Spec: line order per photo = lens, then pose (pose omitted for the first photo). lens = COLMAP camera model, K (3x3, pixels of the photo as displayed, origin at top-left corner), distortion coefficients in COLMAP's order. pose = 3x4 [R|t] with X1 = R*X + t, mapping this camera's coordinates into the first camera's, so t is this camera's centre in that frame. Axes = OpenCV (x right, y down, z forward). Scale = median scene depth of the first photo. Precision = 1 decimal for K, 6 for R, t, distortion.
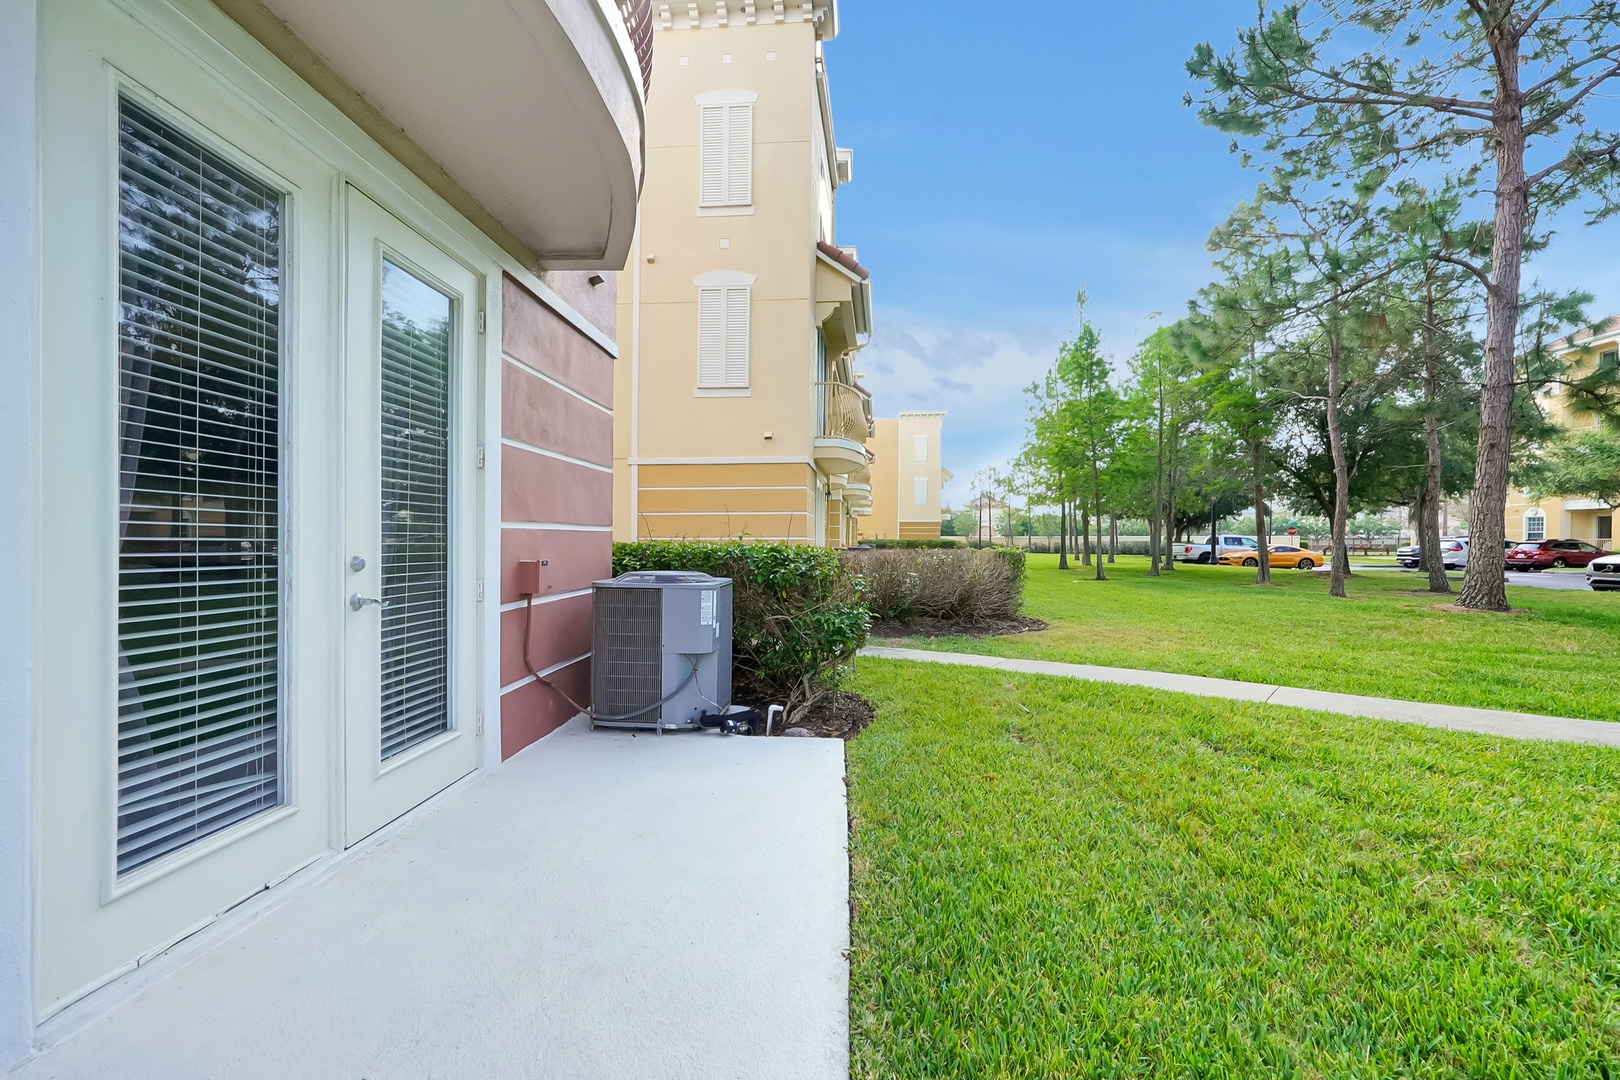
lens RADIAL K [[697.3, 0, 810.0], [0, 697.3, 540.0], [0, 0, 1]] dist [0.002276, 0.000150]
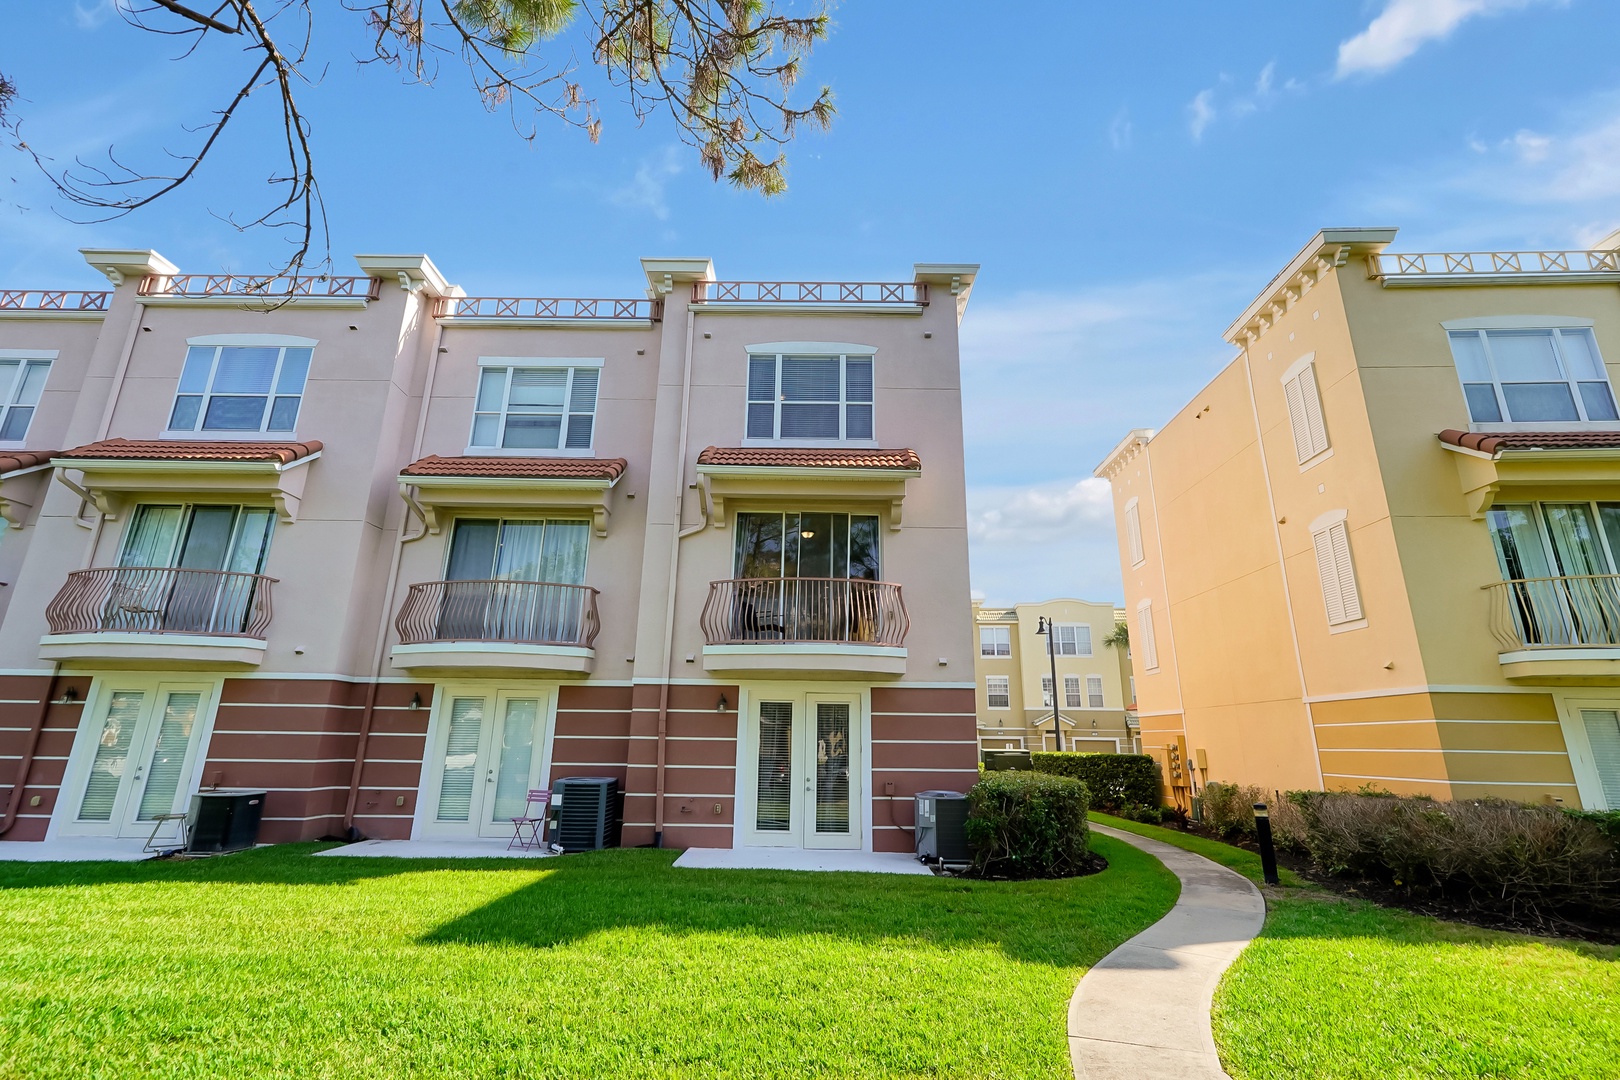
lens RADIAL K [[697.3, 0, 810.0], [0, 697.3, 540.0], [0, 0, 1]] dist [0.002276, 0.000150]
pose [[0.062281, -0.280117, -0.957943, 0.833164], [-0.012134, 0.959523, -0.281368, -0.036928], [0.997985, 0.029148, 0.056361, 0.156160]]
